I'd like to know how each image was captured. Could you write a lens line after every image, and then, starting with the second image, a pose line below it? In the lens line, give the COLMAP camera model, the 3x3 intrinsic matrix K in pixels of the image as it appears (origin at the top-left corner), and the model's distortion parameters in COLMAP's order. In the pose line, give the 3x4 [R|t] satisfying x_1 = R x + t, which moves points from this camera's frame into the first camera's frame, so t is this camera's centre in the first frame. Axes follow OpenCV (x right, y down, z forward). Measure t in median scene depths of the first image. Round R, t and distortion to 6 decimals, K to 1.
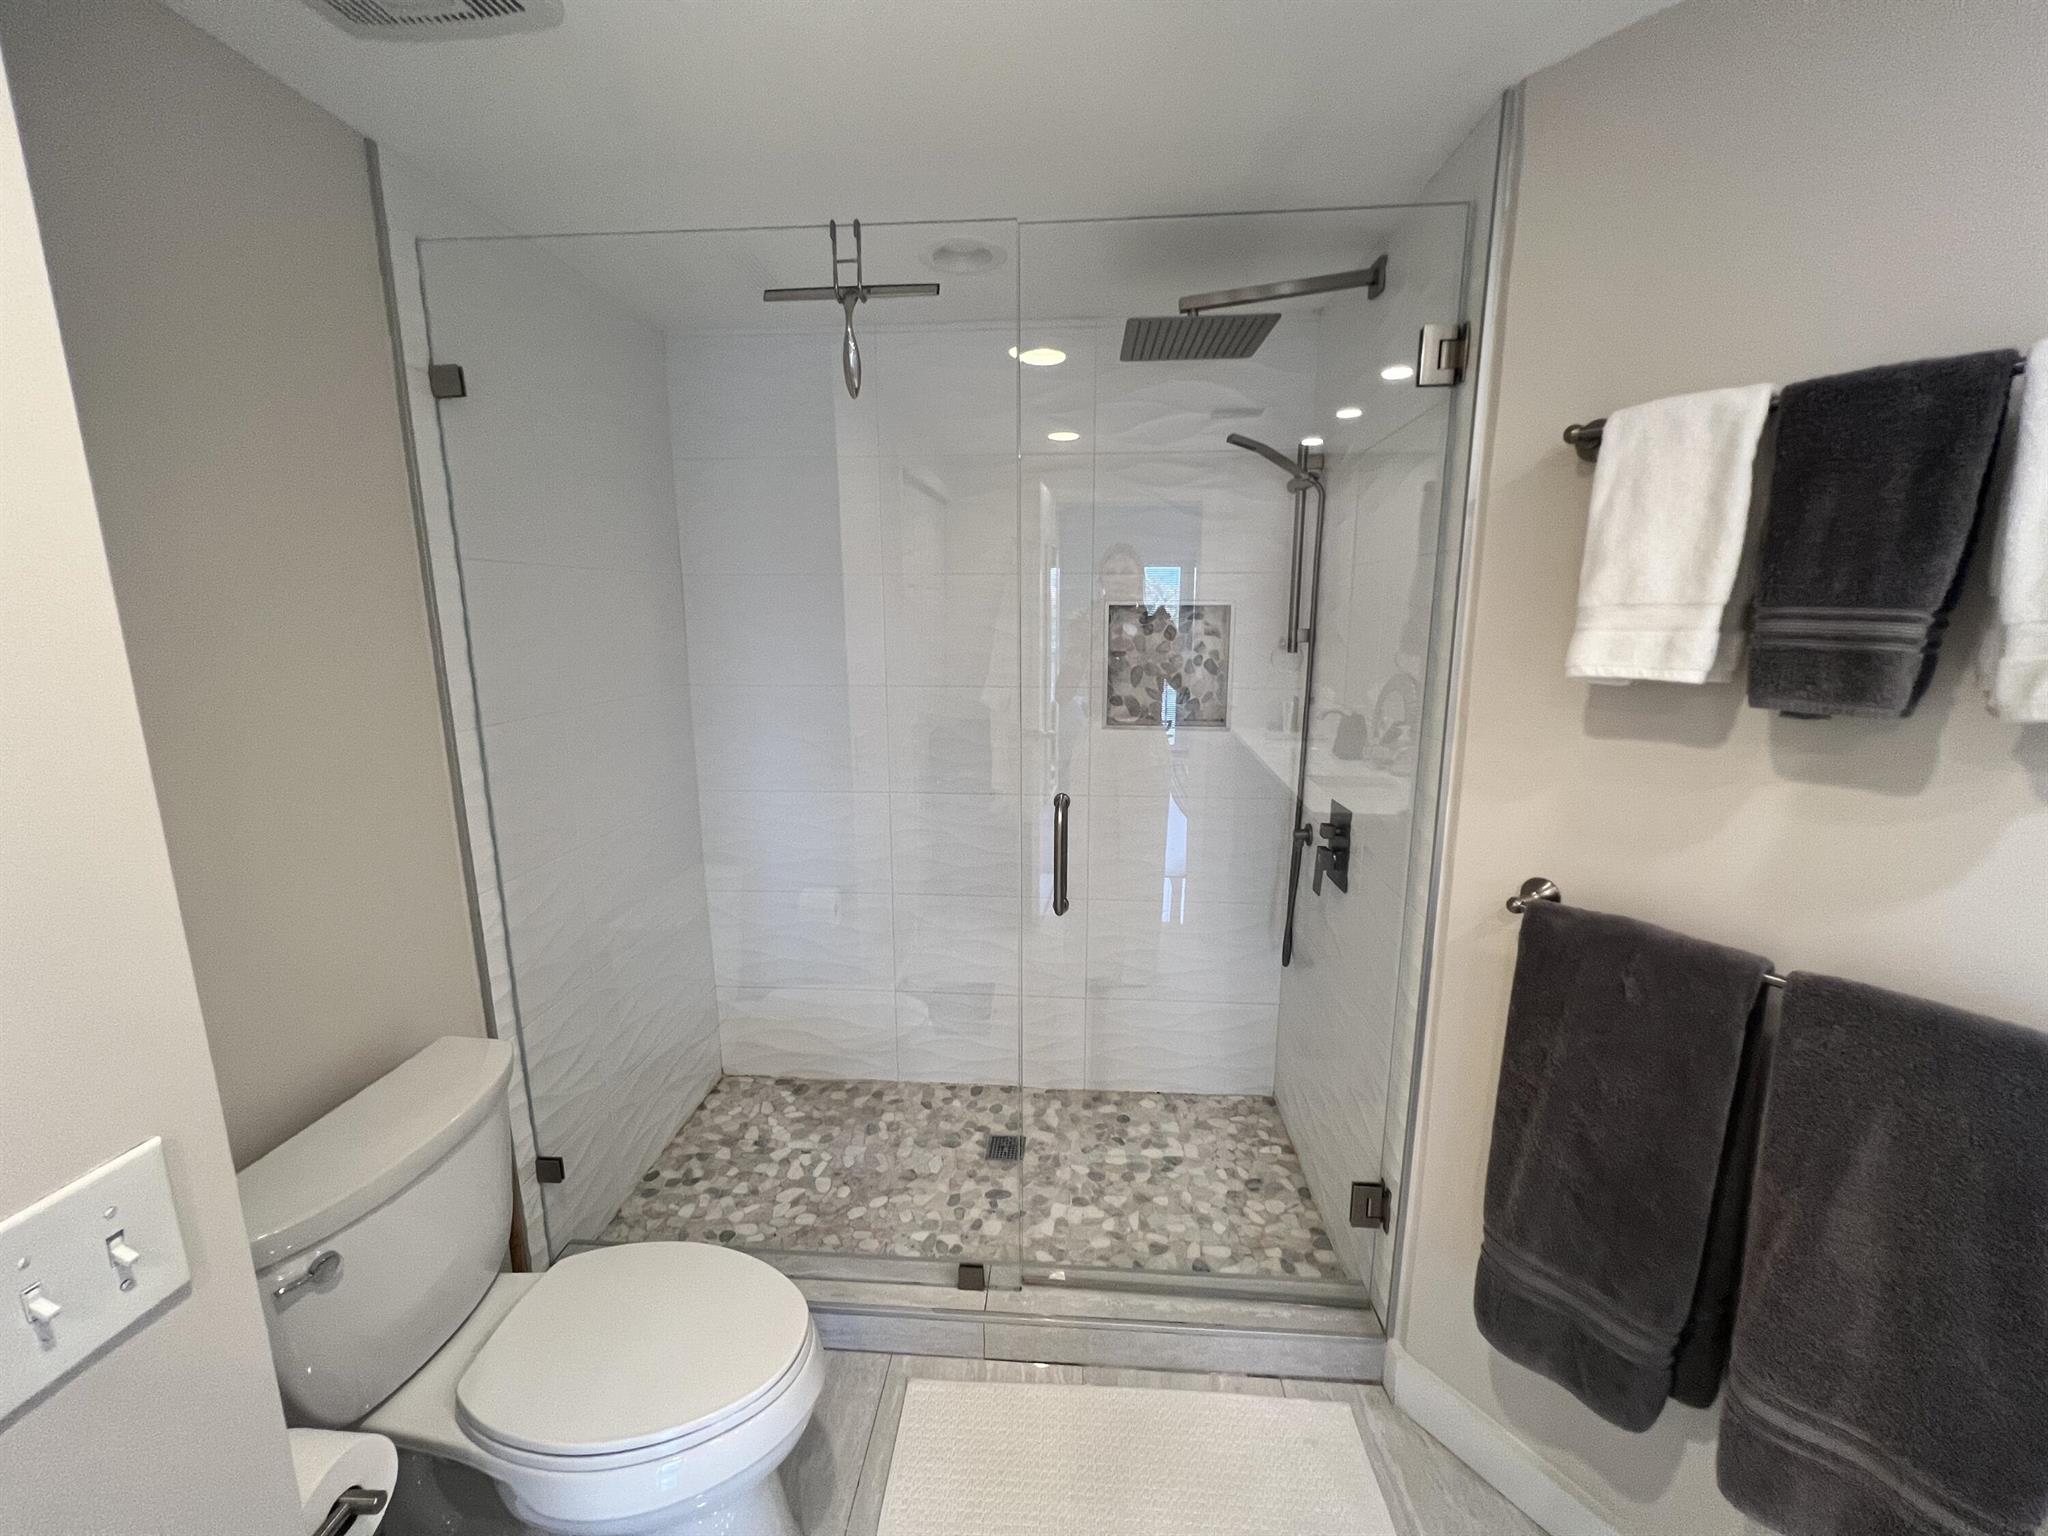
lens RADIAL K [[812.5, 0, 1016.4], [0, 812.5, 765.0], [0, 0, 1]] dist [-0.003421, 0.000908]
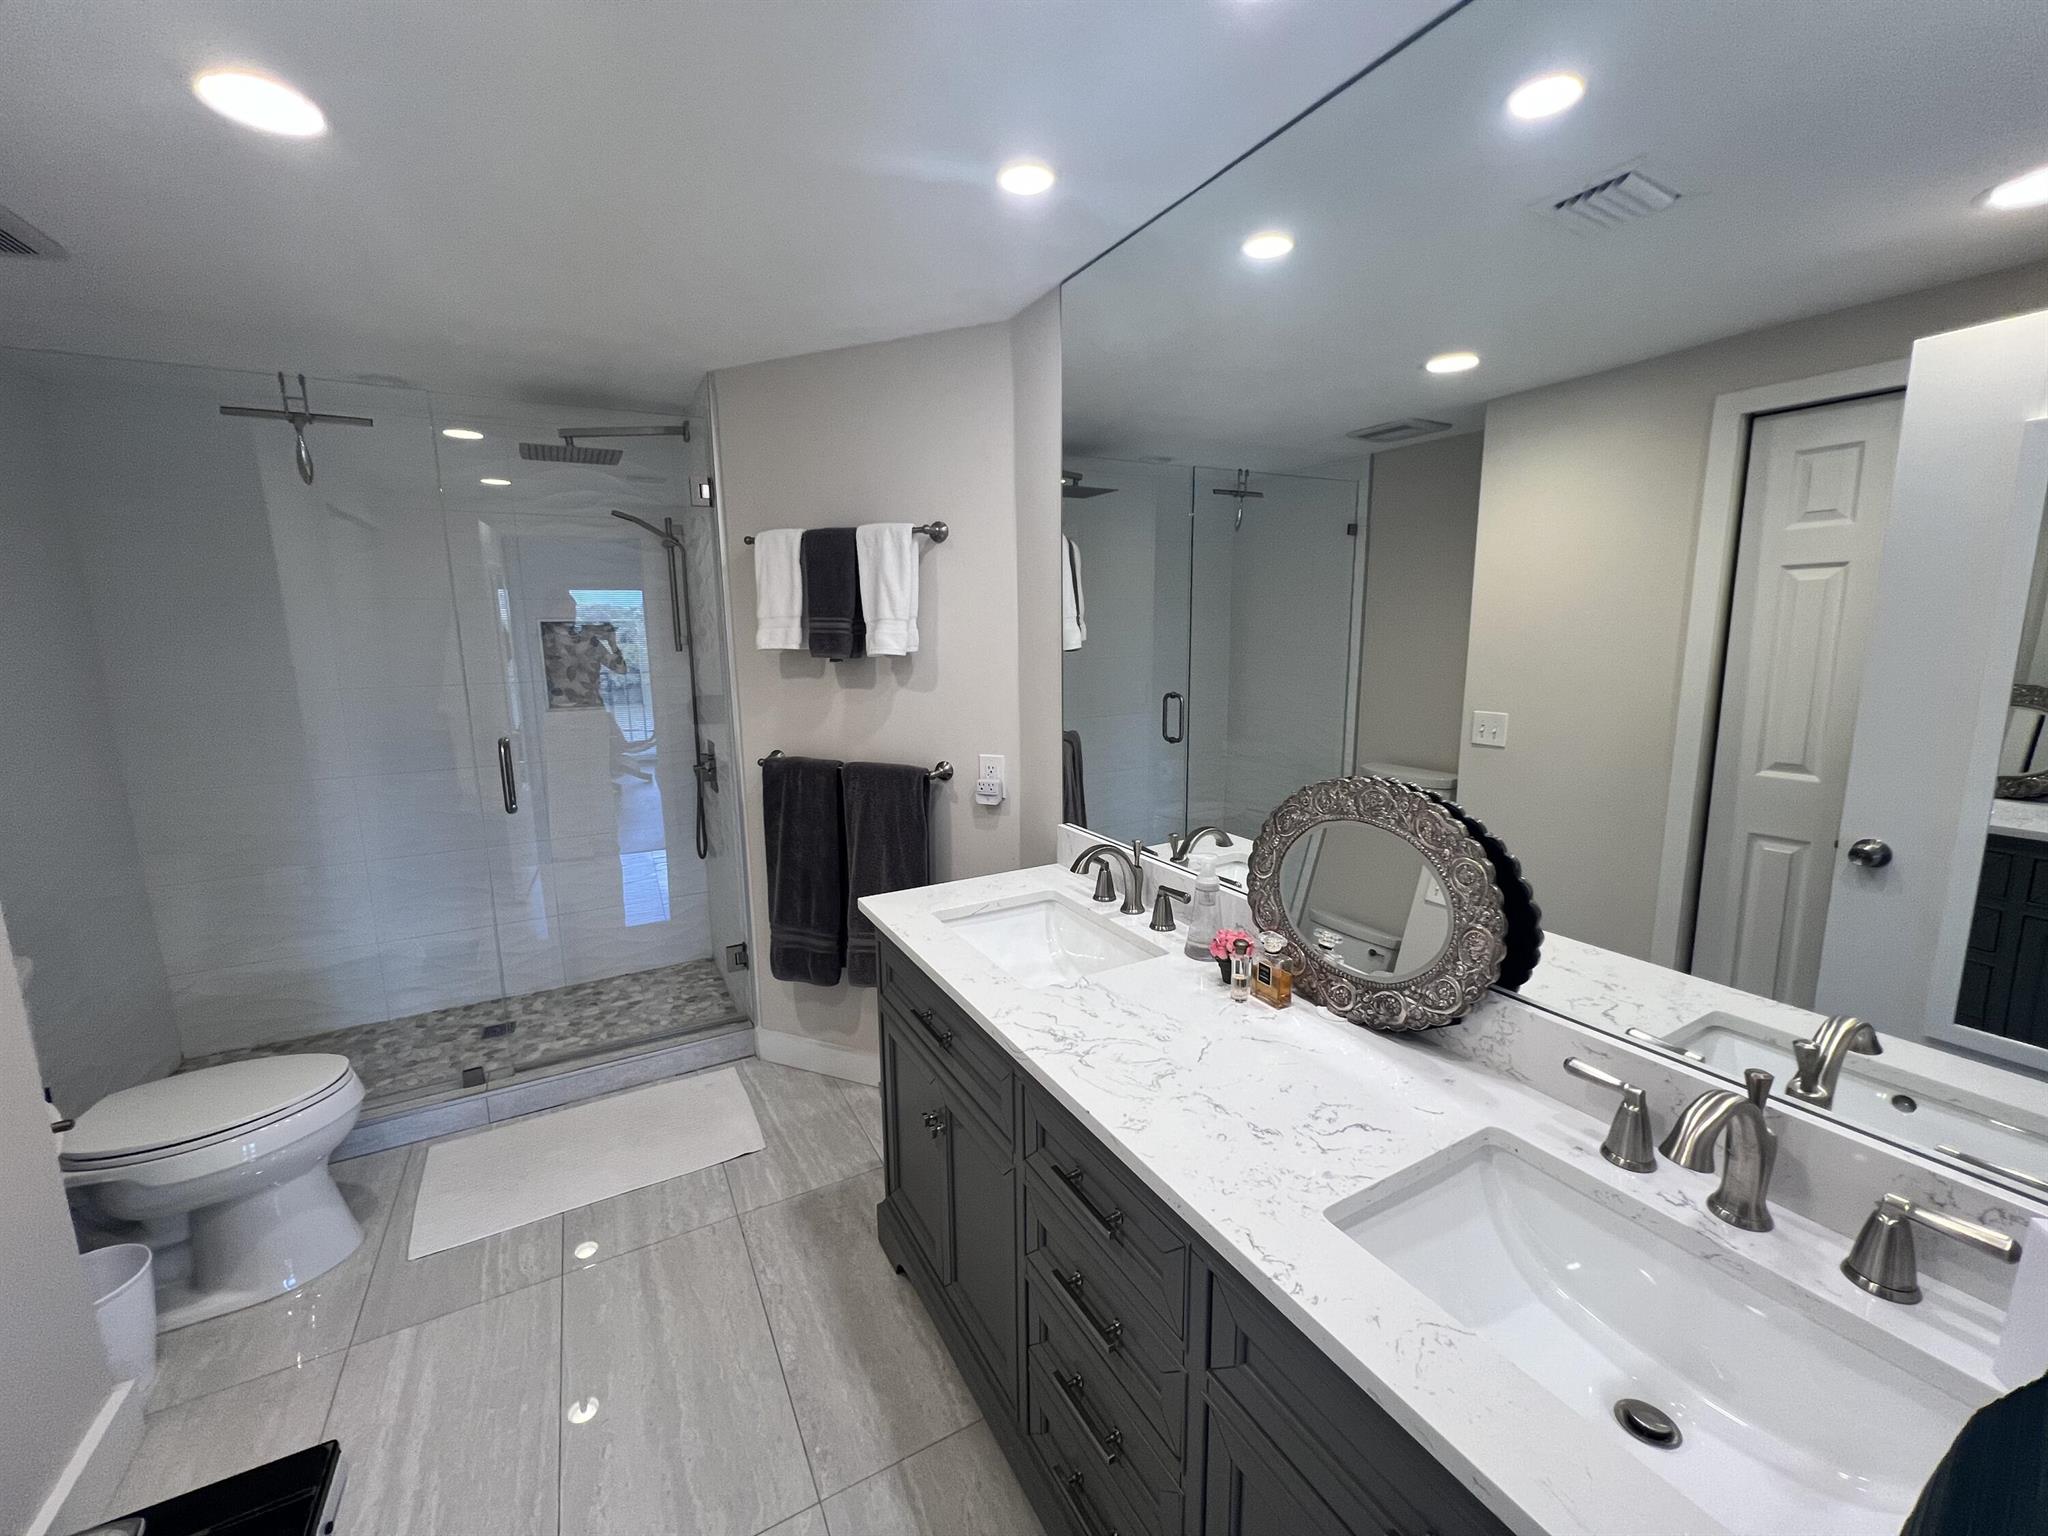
lens RADIAL K [[812.5, 0, 1014.8], [0, 812.5, 758.3], [0, 0, 1]] dist [-0.003421, 0.000908]
pose [[0.837195, -0.097928, 0.538065, 0.024215], [0.115742, 0.993279, 0.000690, 0.131776], [-0.534517, 0.061699, 0.842903, -0.608866]]
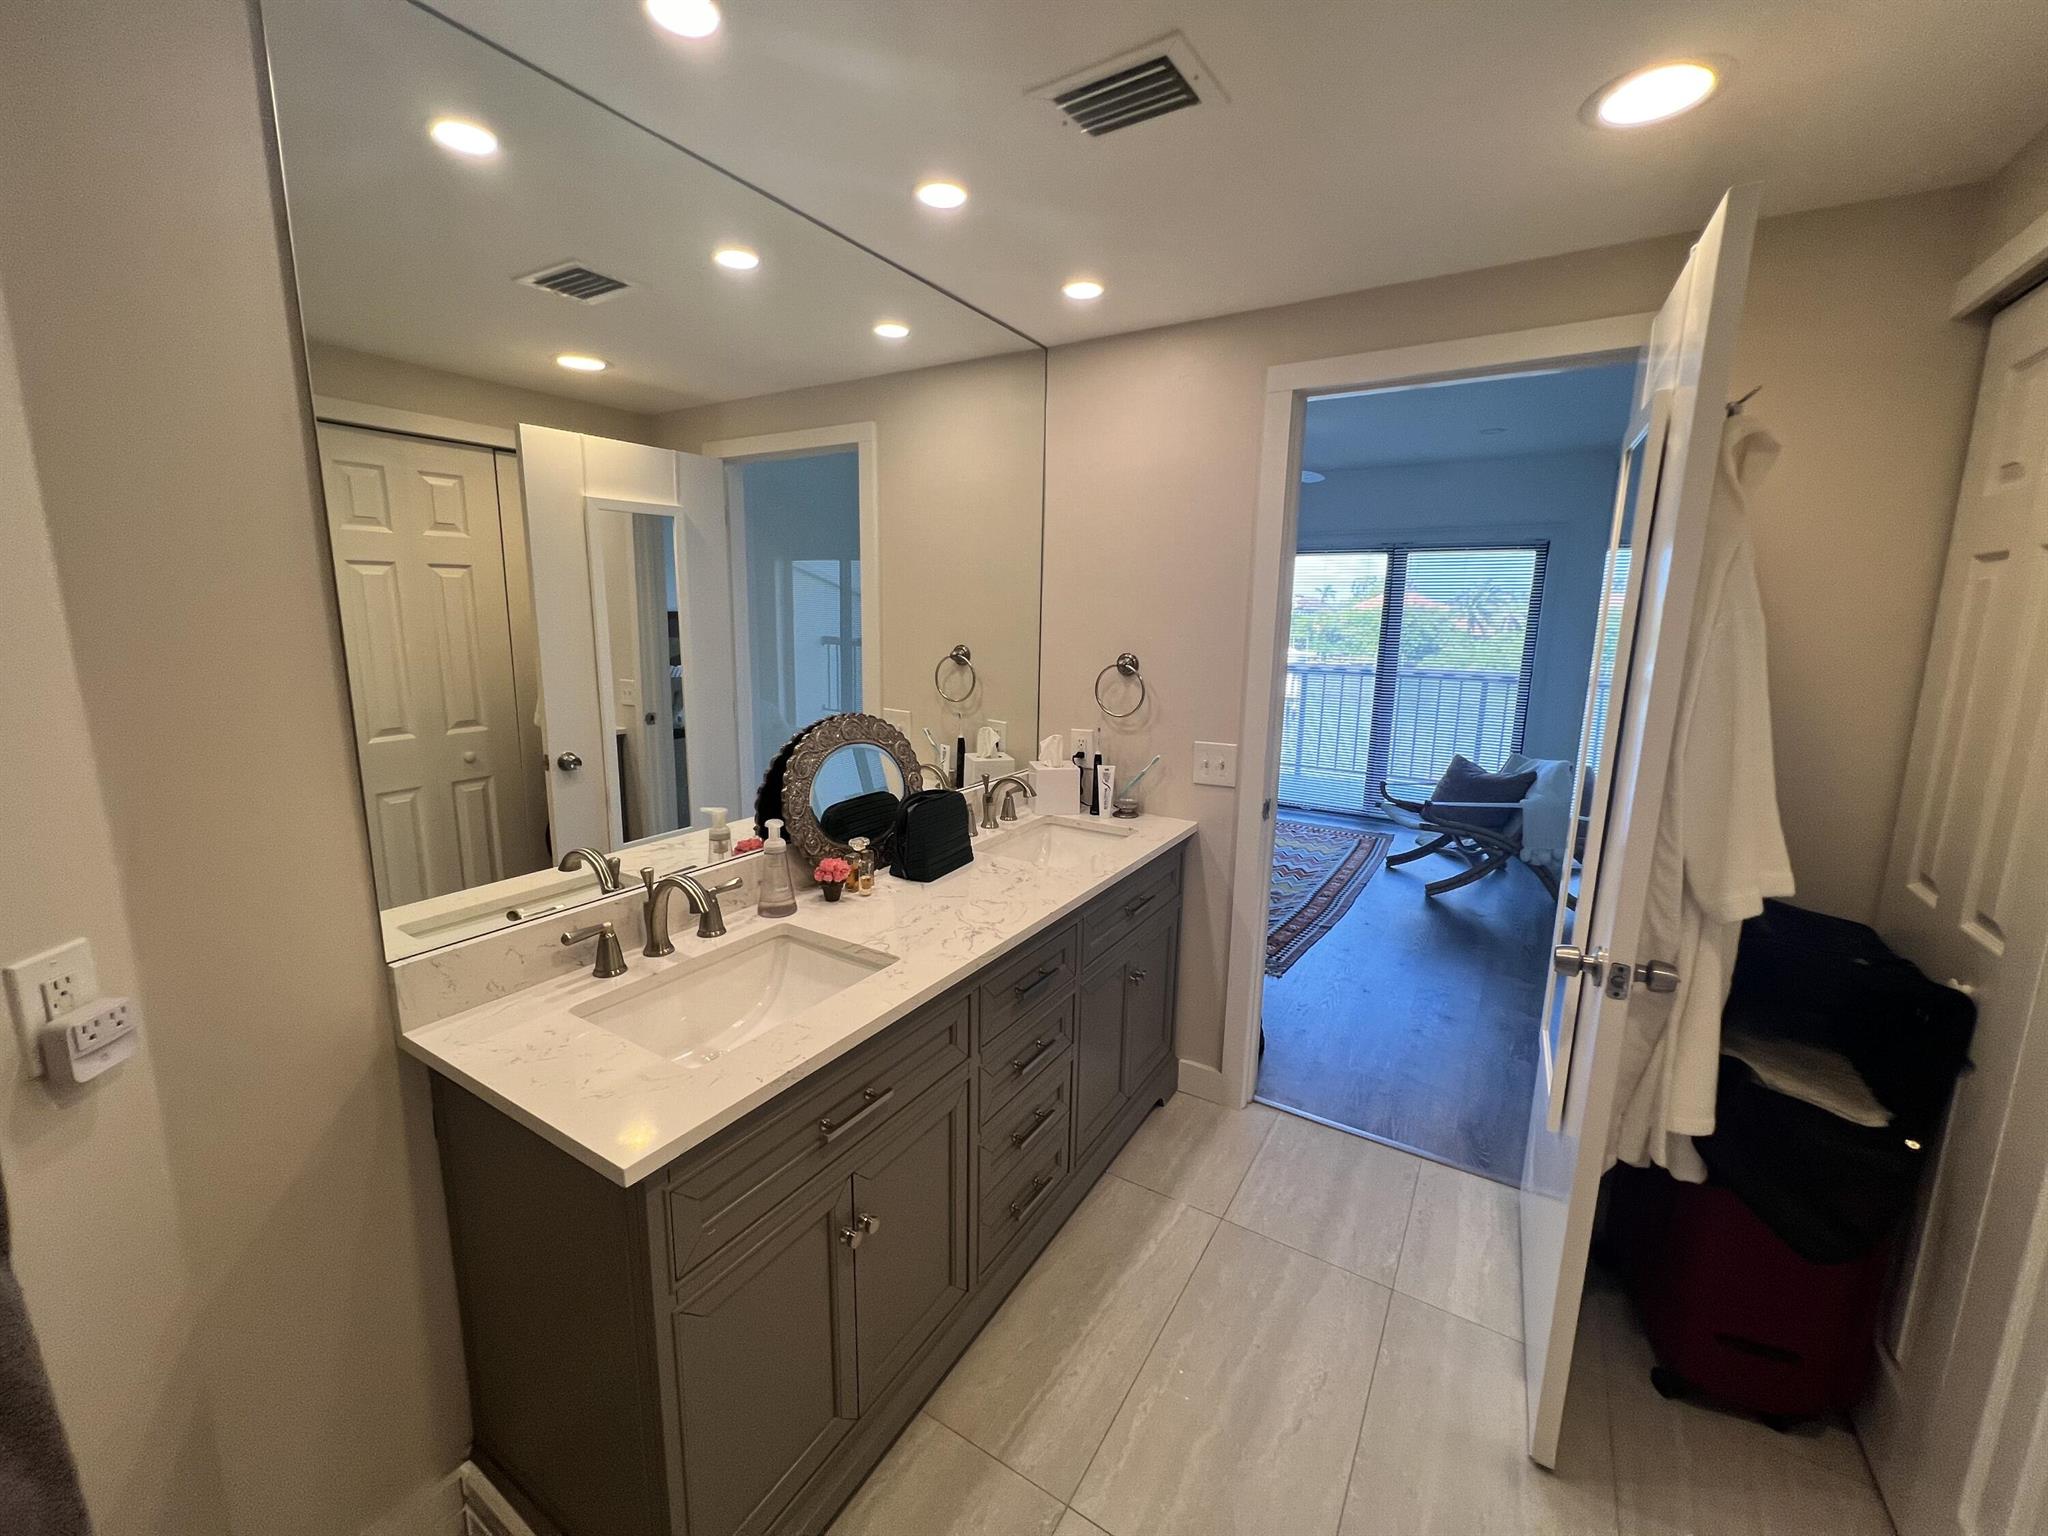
lens RADIAL K [[812.5, 0, 1022.7], [0, 812.5, 761.9], [0, 0, 1]] dist [-0.003421, 0.000908]
pose [[-0.884335, -0.093950, 0.457301, -0.087328], [0.080091, 0.934489, 0.346866, -0.351506], [-0.459931, 0.343372, -0.818877, 1.853089]]
